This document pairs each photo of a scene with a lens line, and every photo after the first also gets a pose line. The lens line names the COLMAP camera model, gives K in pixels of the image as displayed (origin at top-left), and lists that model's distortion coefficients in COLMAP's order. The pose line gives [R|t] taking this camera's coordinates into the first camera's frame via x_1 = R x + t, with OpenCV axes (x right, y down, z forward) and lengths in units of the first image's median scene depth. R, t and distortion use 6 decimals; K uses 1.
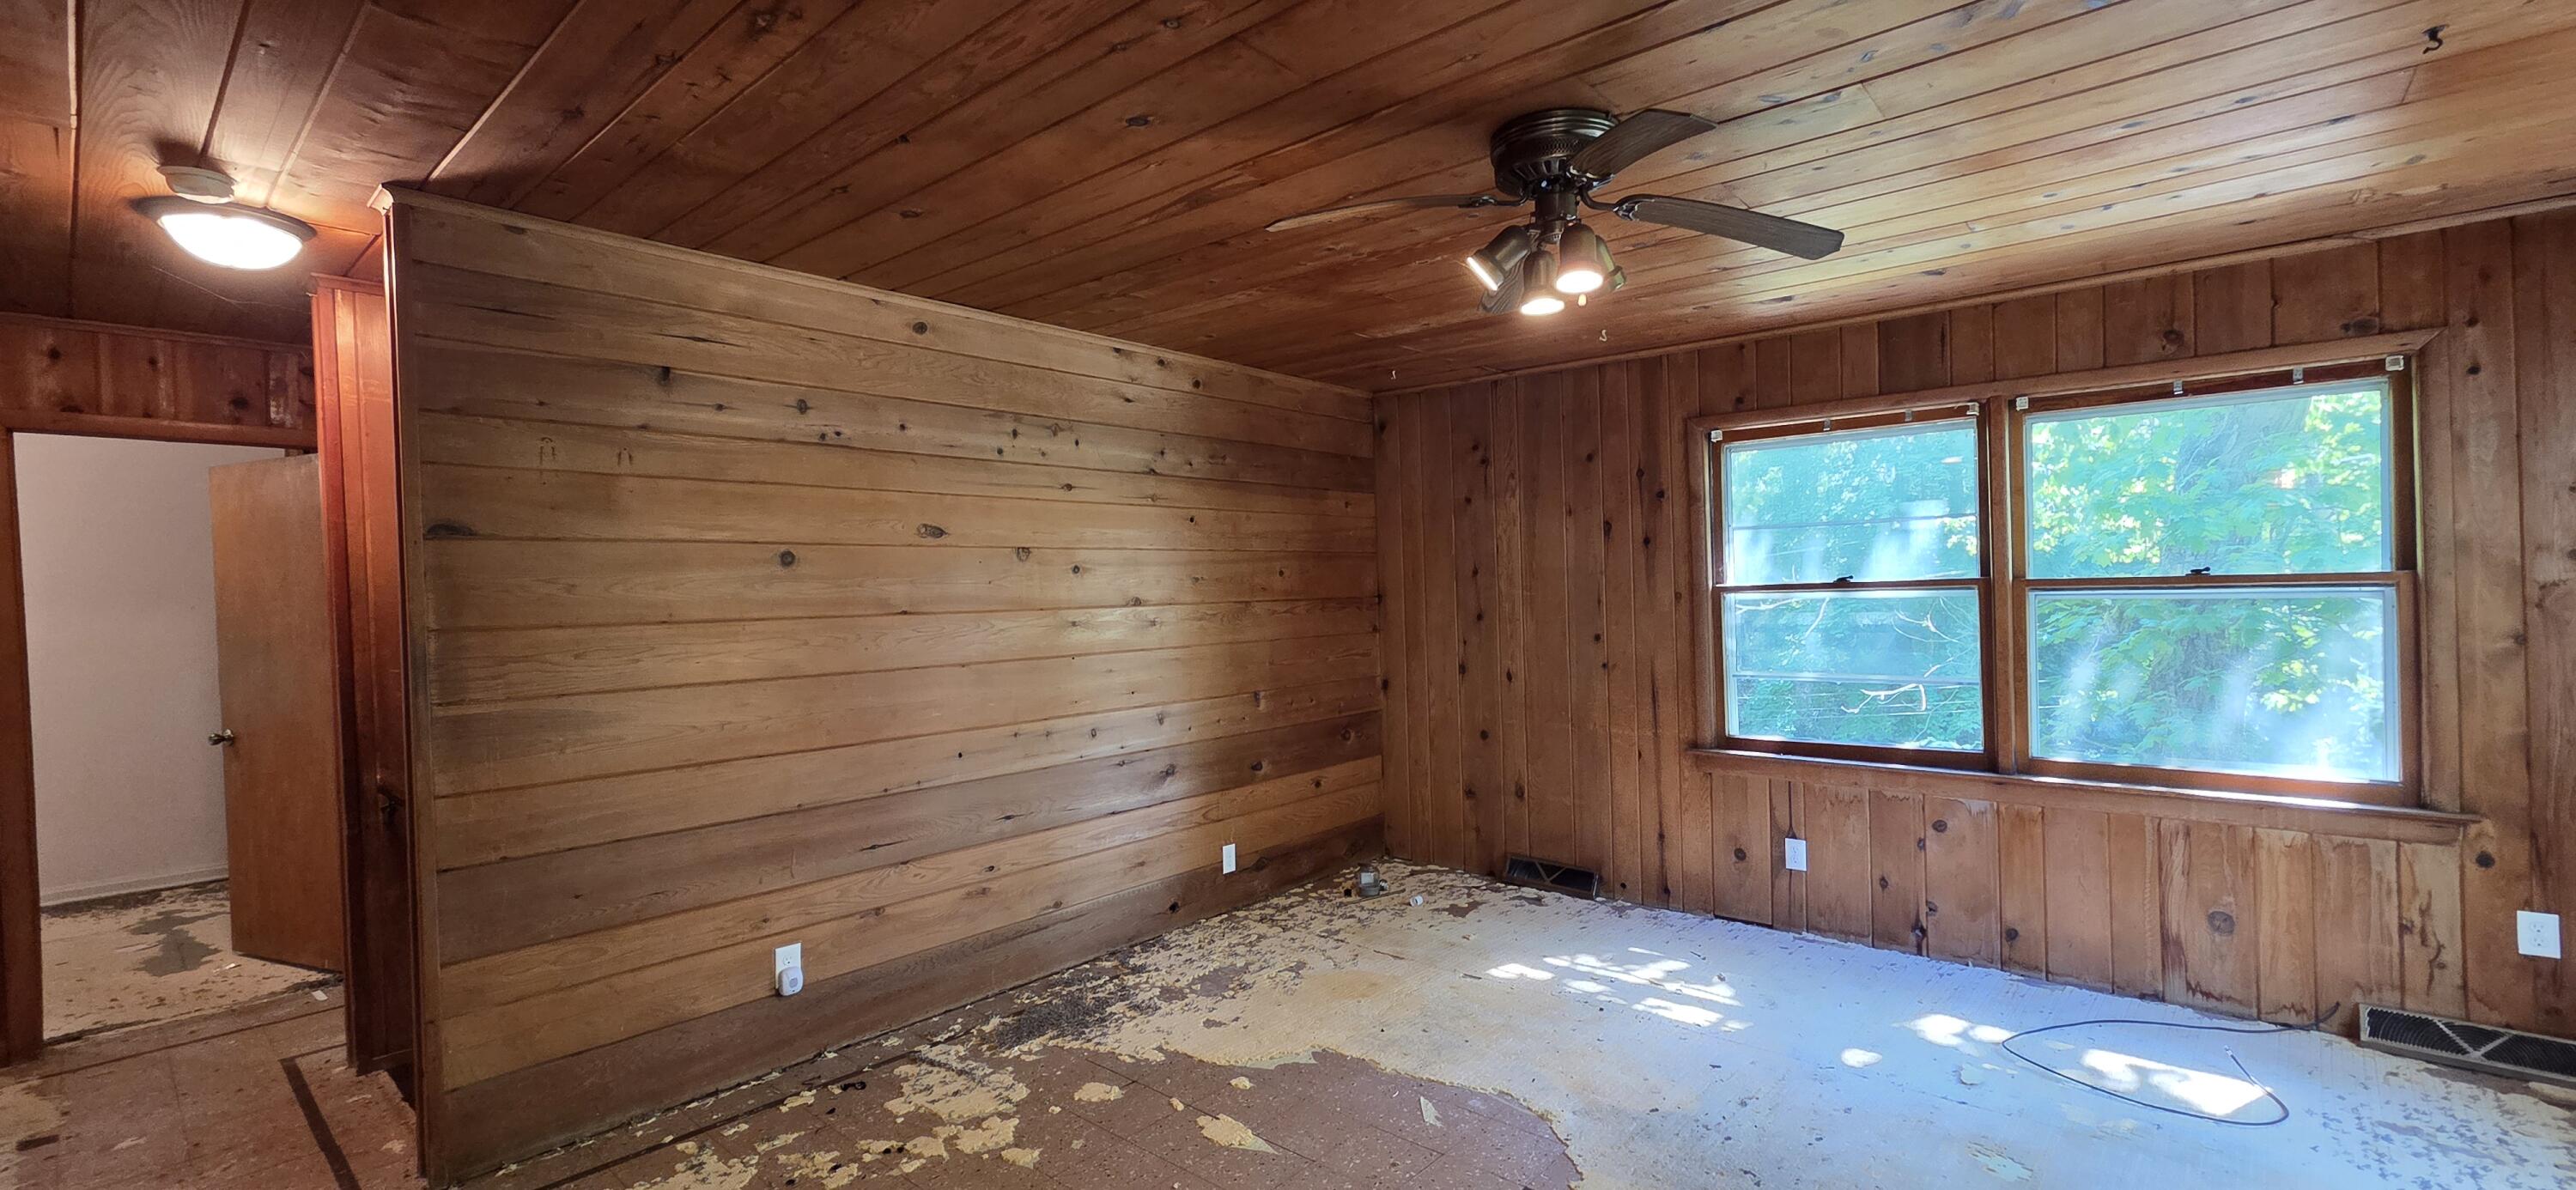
lens RADIAL K [[1054.5, 0, 1291.6], [0, 1054.5, 600.3], [0, 0, 1]] dist [0.001784, 0.000408]
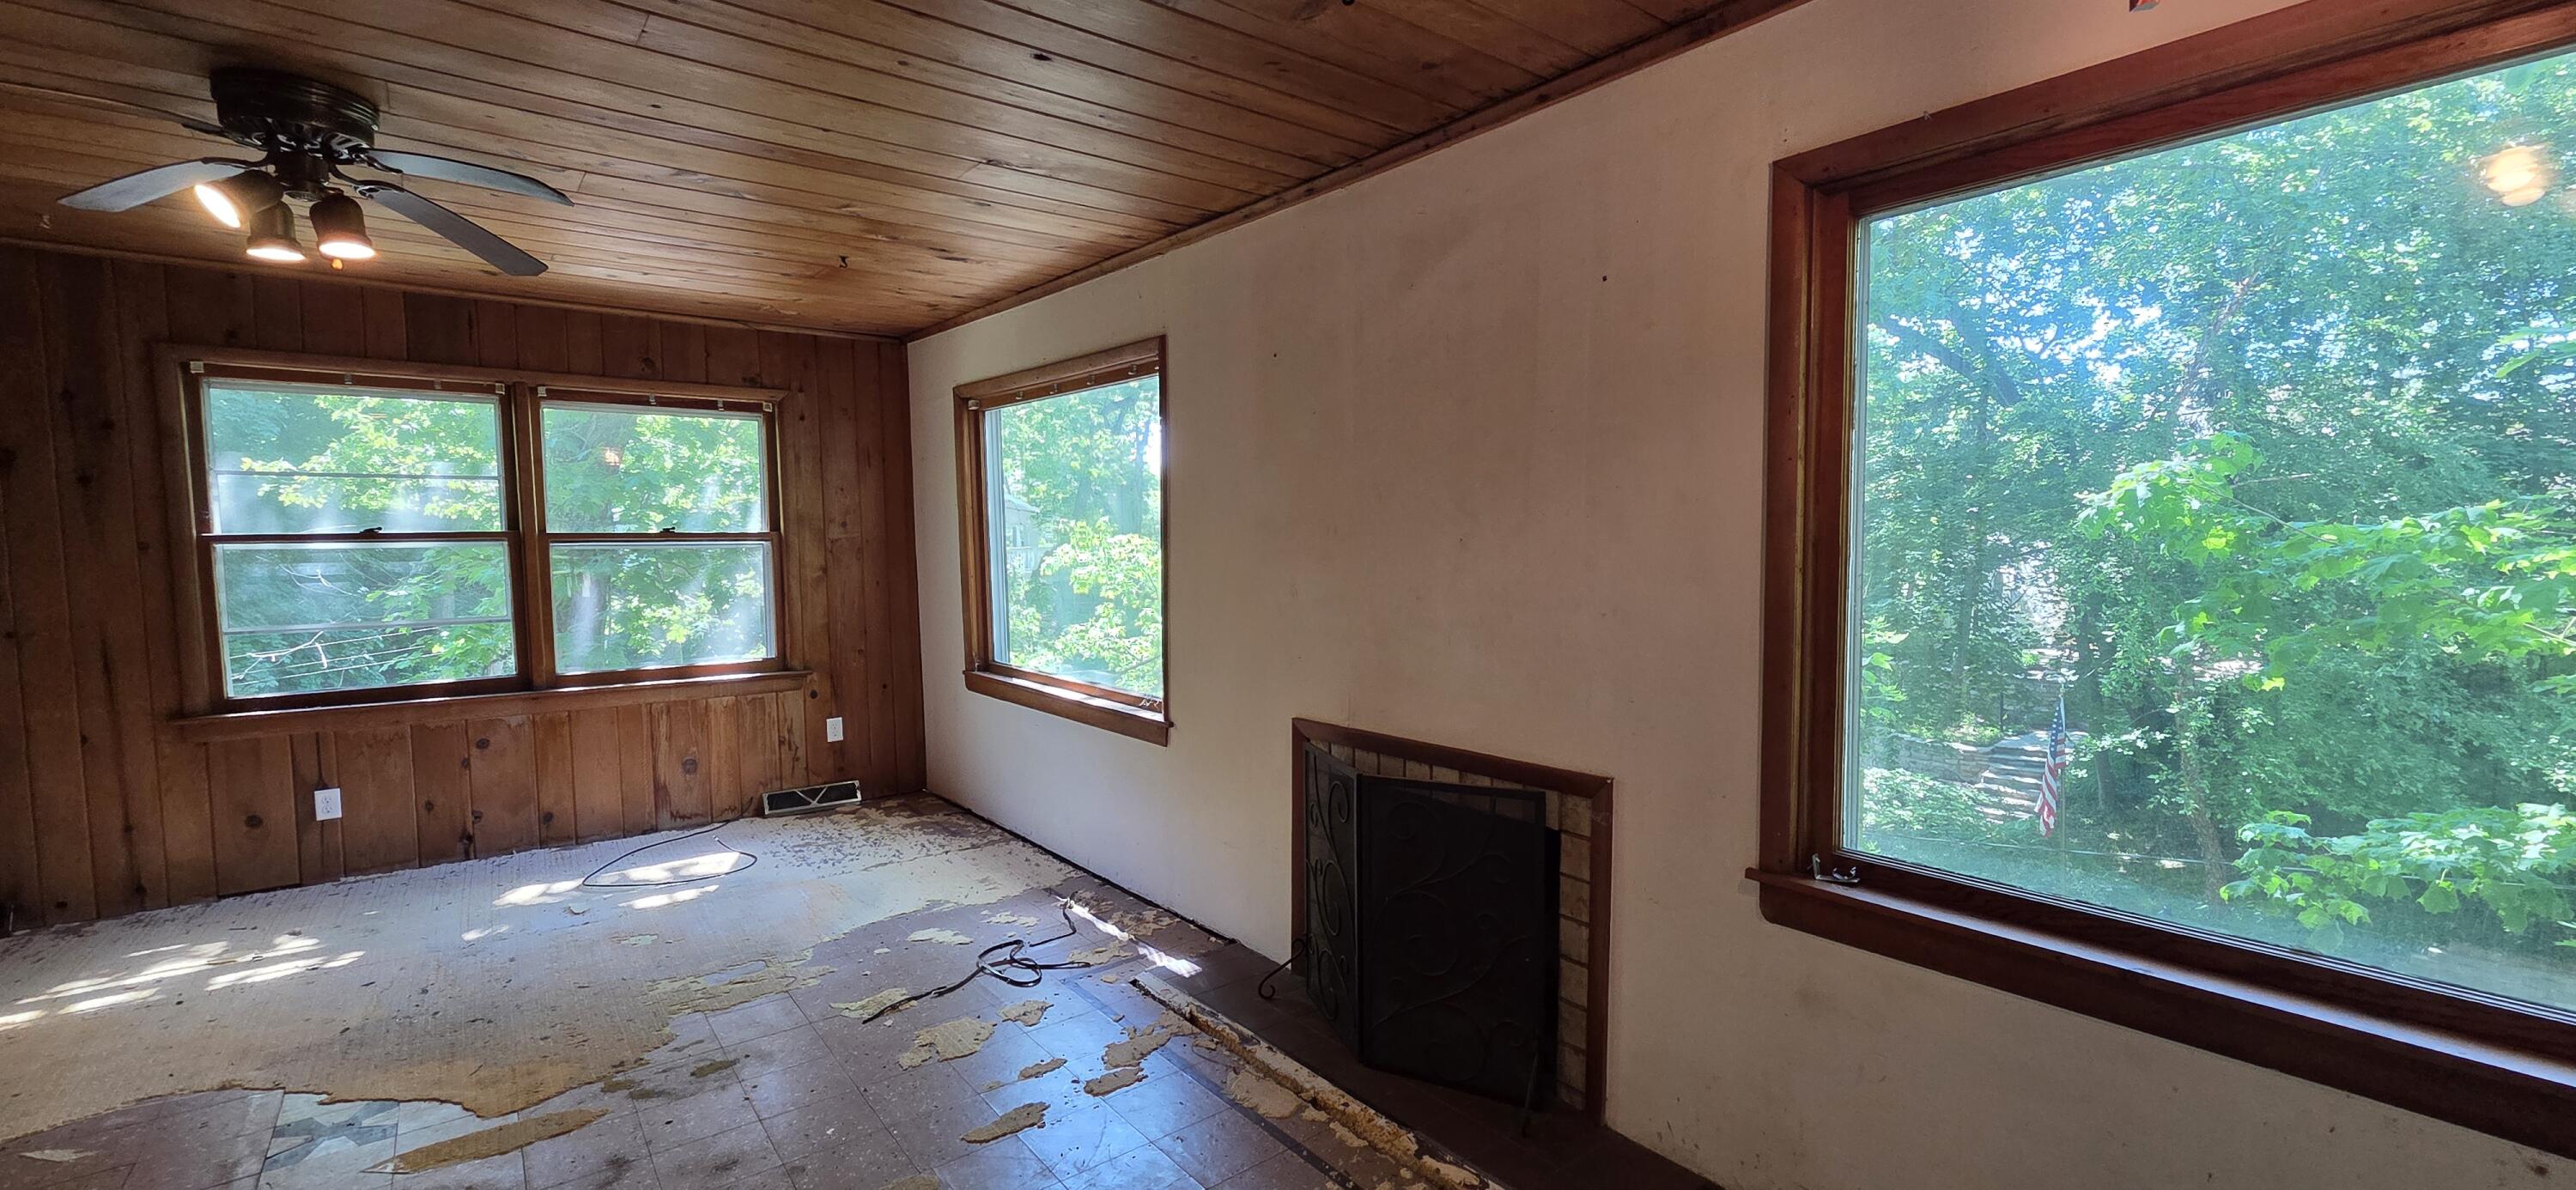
lens RADIAL K [[1054.5, 0, 1291.6], [0, 1054.5, 600.3], [0, 0, 1]] dist [0.001784, 0.000408]
pose [[0.179584, -0.046244, 0.982655, -0.382125], [0.005801, 0.998927, 0.045950, 0.007104], [-0.983726, -0.002552, 0.179659, -0.092771]]
